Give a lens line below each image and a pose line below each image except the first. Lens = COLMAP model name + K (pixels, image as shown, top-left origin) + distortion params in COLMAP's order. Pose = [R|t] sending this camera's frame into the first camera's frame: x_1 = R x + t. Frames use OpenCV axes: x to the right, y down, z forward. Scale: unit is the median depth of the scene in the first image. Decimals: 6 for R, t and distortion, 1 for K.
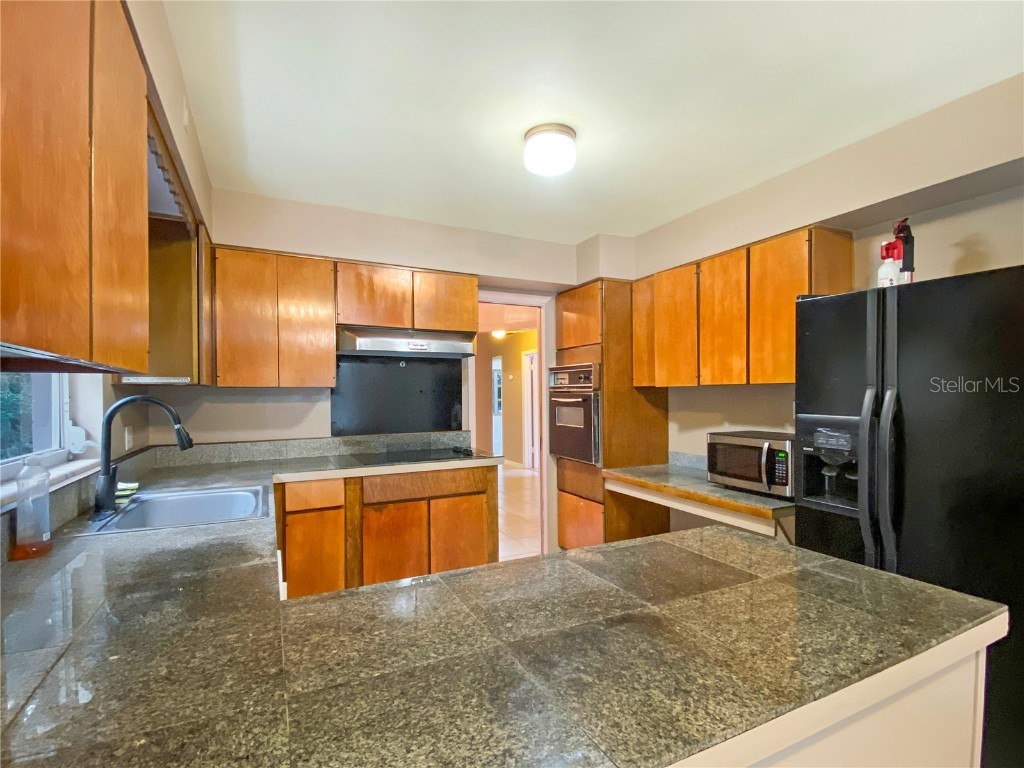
lens RADIAL K [[499.2, 0, 513.0], [0, 499.2, 386.9], [0, 0, 1]] dist [0.059251, -0.045483]
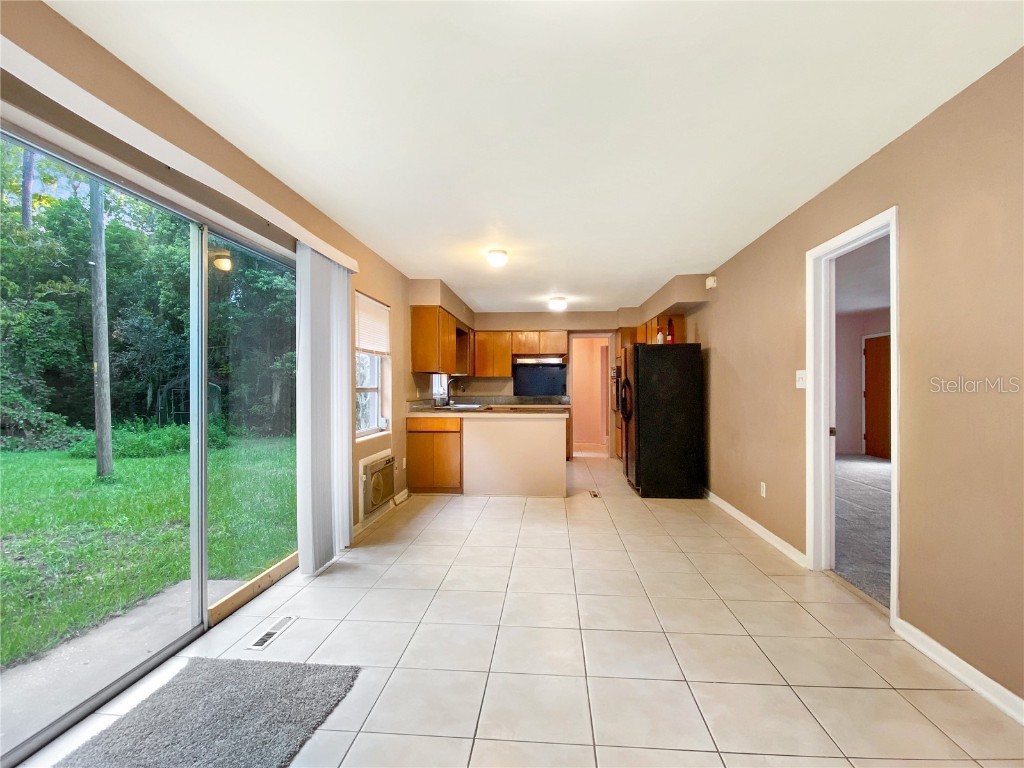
lens RADIAL K [[499.2, 0, 513.0], [0, 499.2, 386.9], [0, 0, 1]] dist [0.059251, -0.045483]
pose [[0.857488, 0.009143, -0.514422, 1.083501], [0.005117, 0.999641, 0.026296, -0.016998], [0.514478, -0.025181, 0.857134, -1.370881]]
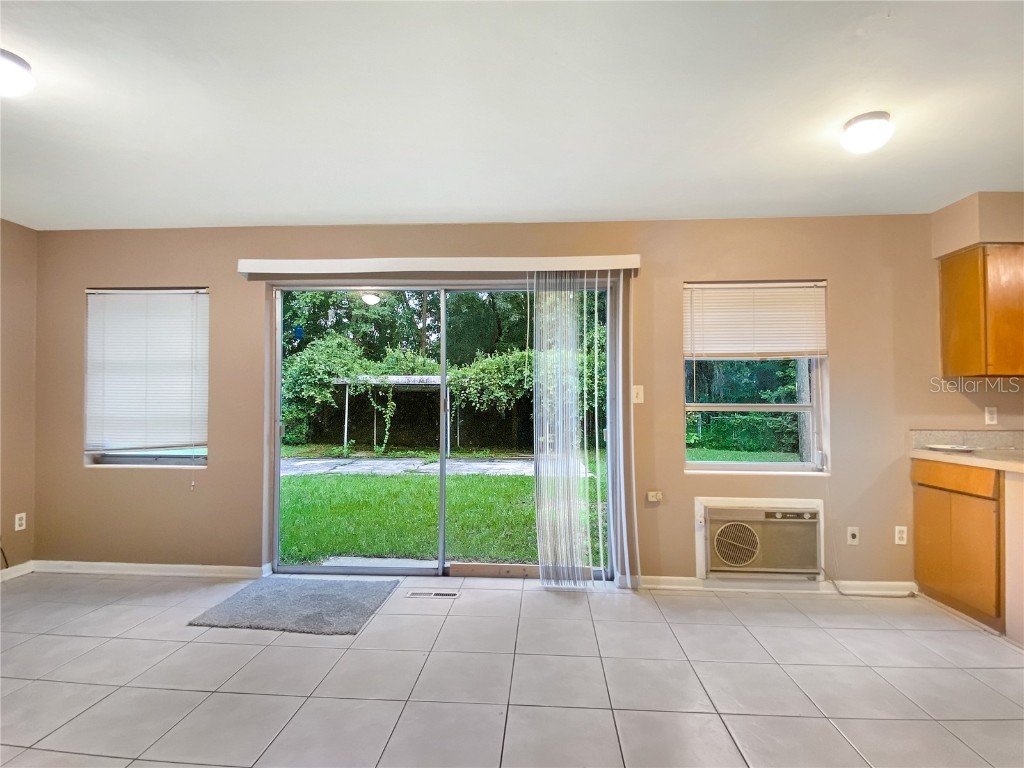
lens RADIAL K [[499.2, 0, 513.0], [0, 499.2, 386.9], [0, 0, 1]] dist [0.059251, -0.045483]
pose [[-0.504867, -0.023788, -0.862870, 1.156109], [0.022100, 0.998936, -0.040470, 0.018701], [0.862914, -0.039501, -0.503804, -0.148738]]
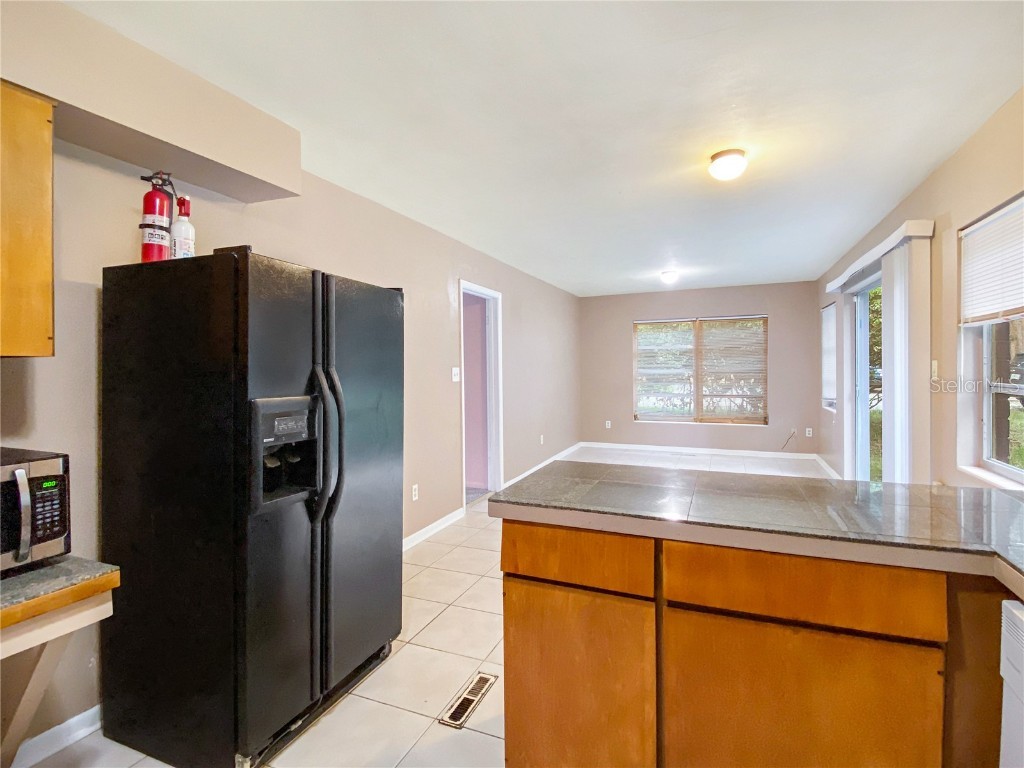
lens RADIAL K [[499.2, 0, 513.0], [0, 499.2, 386.9], [0, 0, 1]] dist [0.059251, -0.045483]
pose [[-0.663204, -0.013249, 0.748321, -0.146895], [-0.000279, 0.999848, 0.017456, 0.010862], [-0.748439, 0.011368, -0.663107, 0.823036]]
